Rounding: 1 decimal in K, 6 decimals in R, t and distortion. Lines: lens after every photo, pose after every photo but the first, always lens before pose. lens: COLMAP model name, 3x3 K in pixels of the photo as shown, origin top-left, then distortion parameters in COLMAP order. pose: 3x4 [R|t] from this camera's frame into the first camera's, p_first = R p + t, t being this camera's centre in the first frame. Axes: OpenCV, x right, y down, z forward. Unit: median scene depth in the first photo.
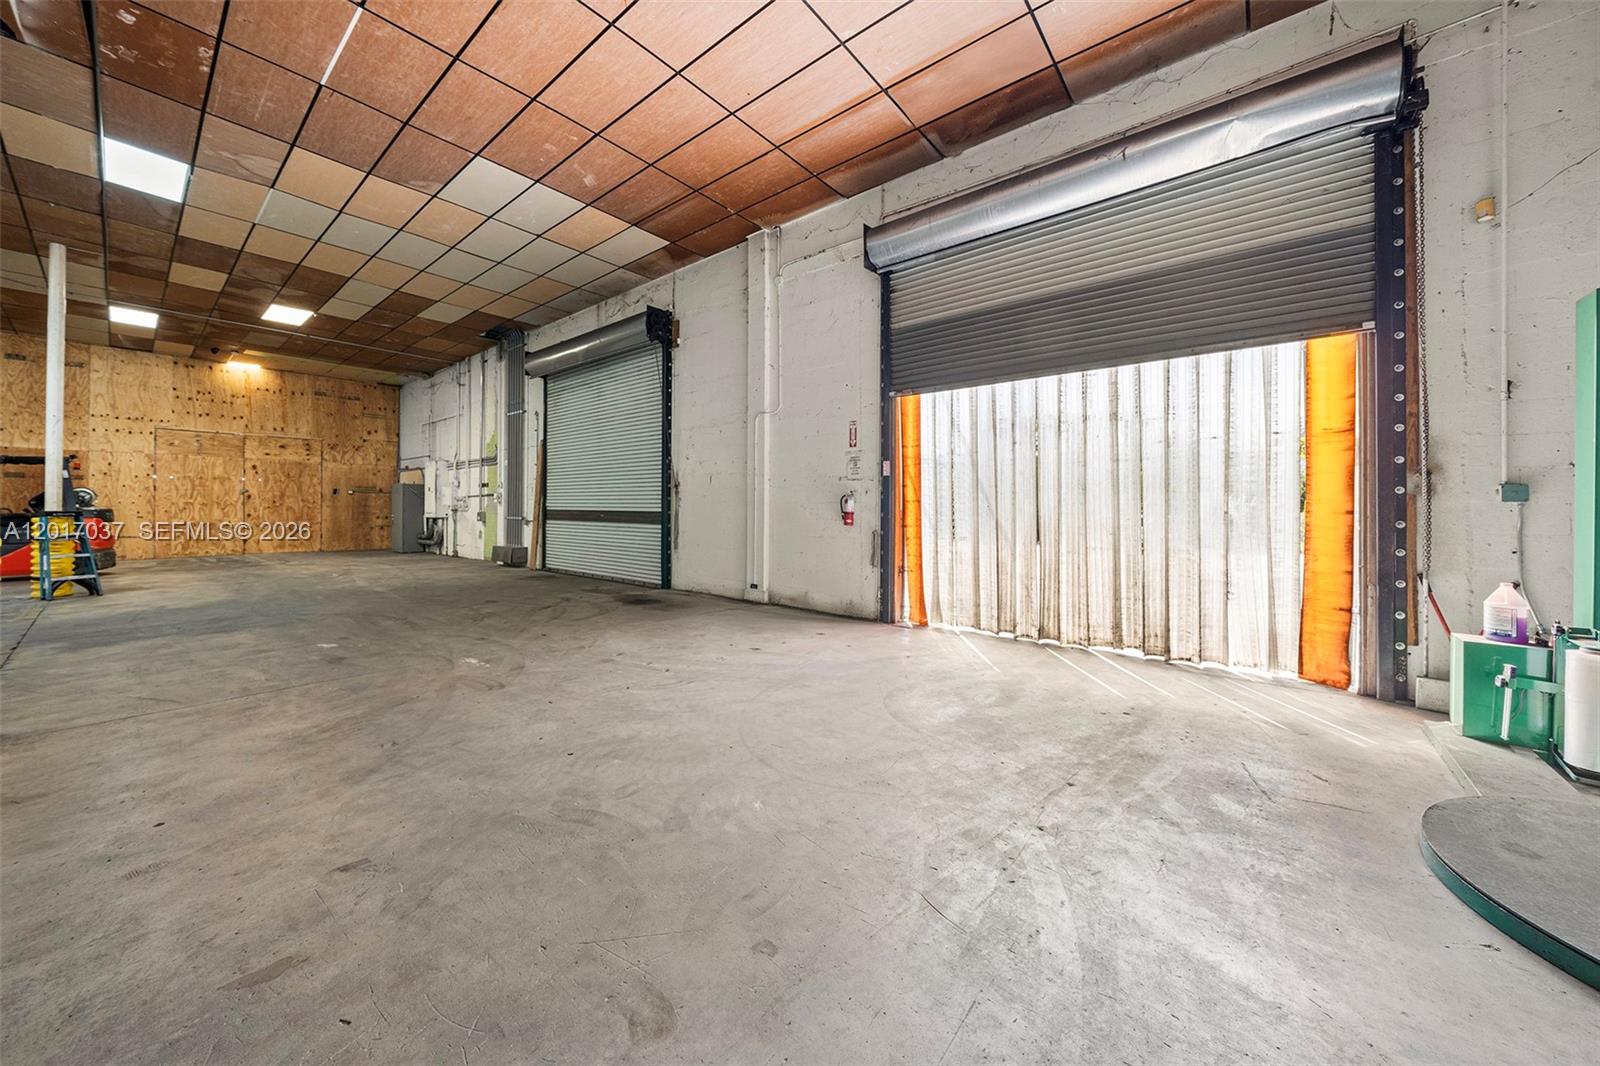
lens RADIAL K [[562.1, 0, 798.9], [0, 562.1, 505.2], [0, 0, 1]] dist [-0.003384, -0.000170]
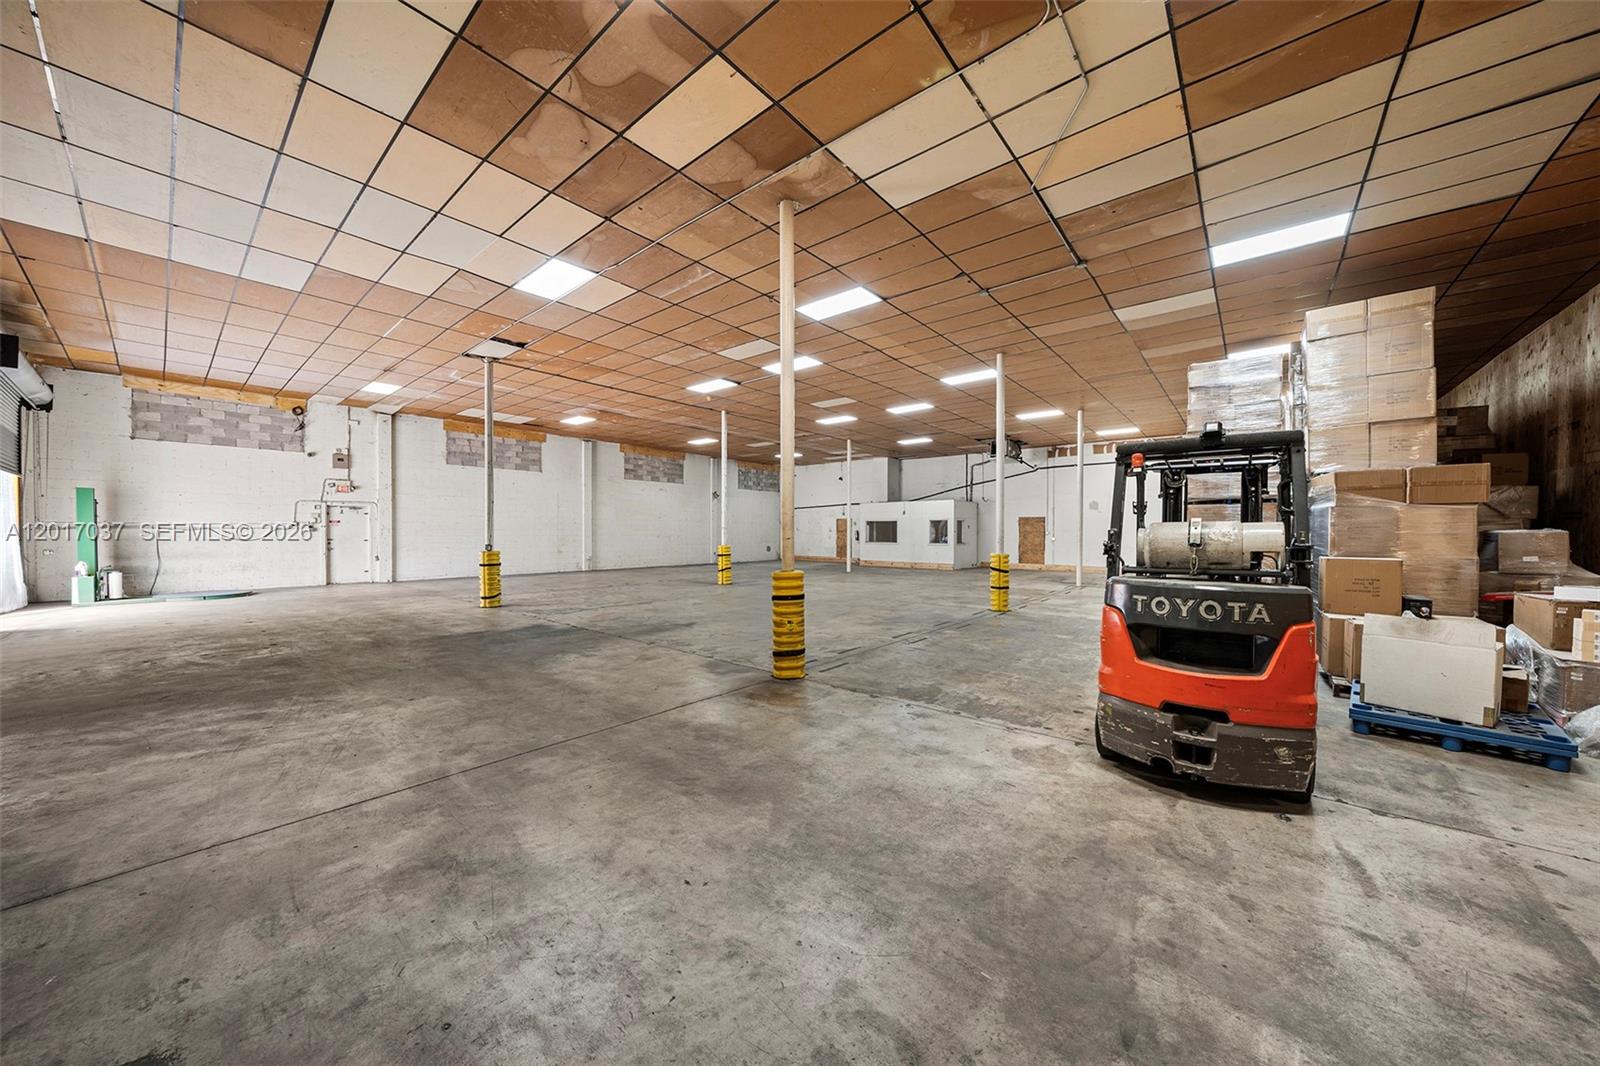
lens RADIAL K [[545.2, 0, 789.1], [0, 545.2, 537.5], [0, 0, 1]] dist [-0.003209, -0.000087]
pose [[-0.999690, -0.005954, 0.024164, -1.204079], [-0.005728, 0.999939, 0.009431, -0.026822], [-0.024218, 0.009290, -0.999664, 1.536397]]
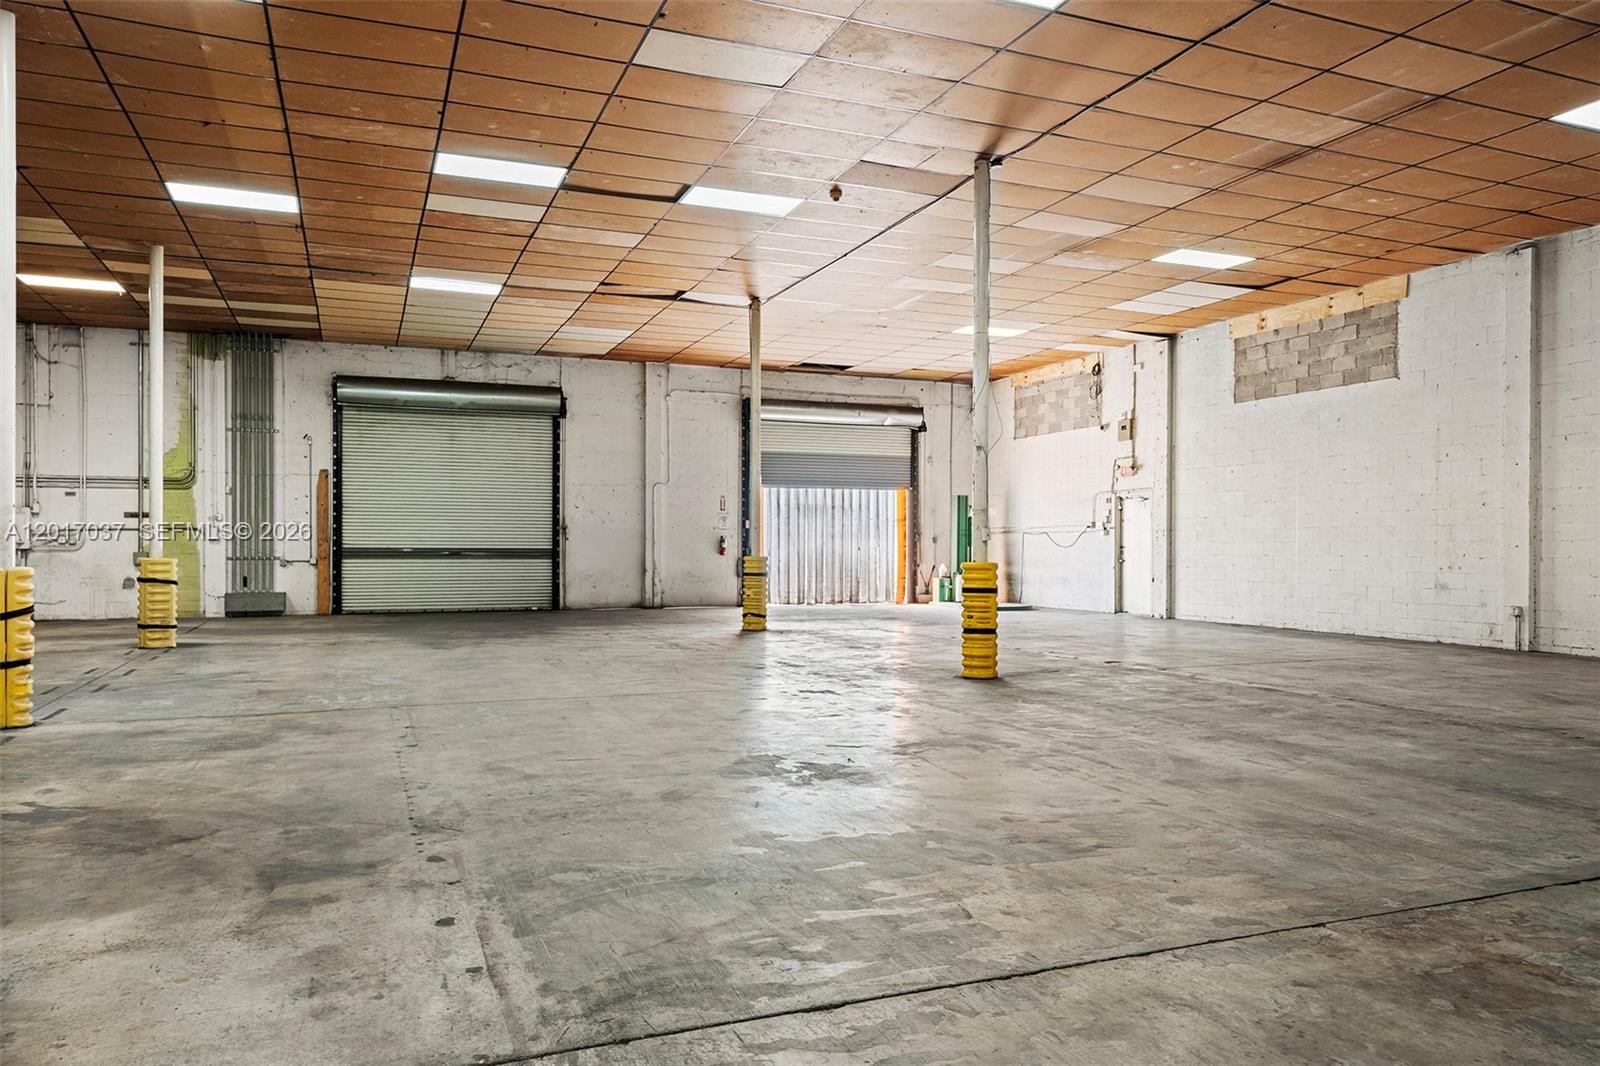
lens RADIAL K [[1083.2, 0, 792.2], [0, 1083.2, 557.7], [0, 0, 1]] dist [0.001583, 0.003516]
pose [[0.481018, -0.011957, 0.876629, -2.088322], [-0.002449, 0.999885, 0.014982, -0.006048], [-0.876707, -0.009353, 0.480933, -0.618485]]
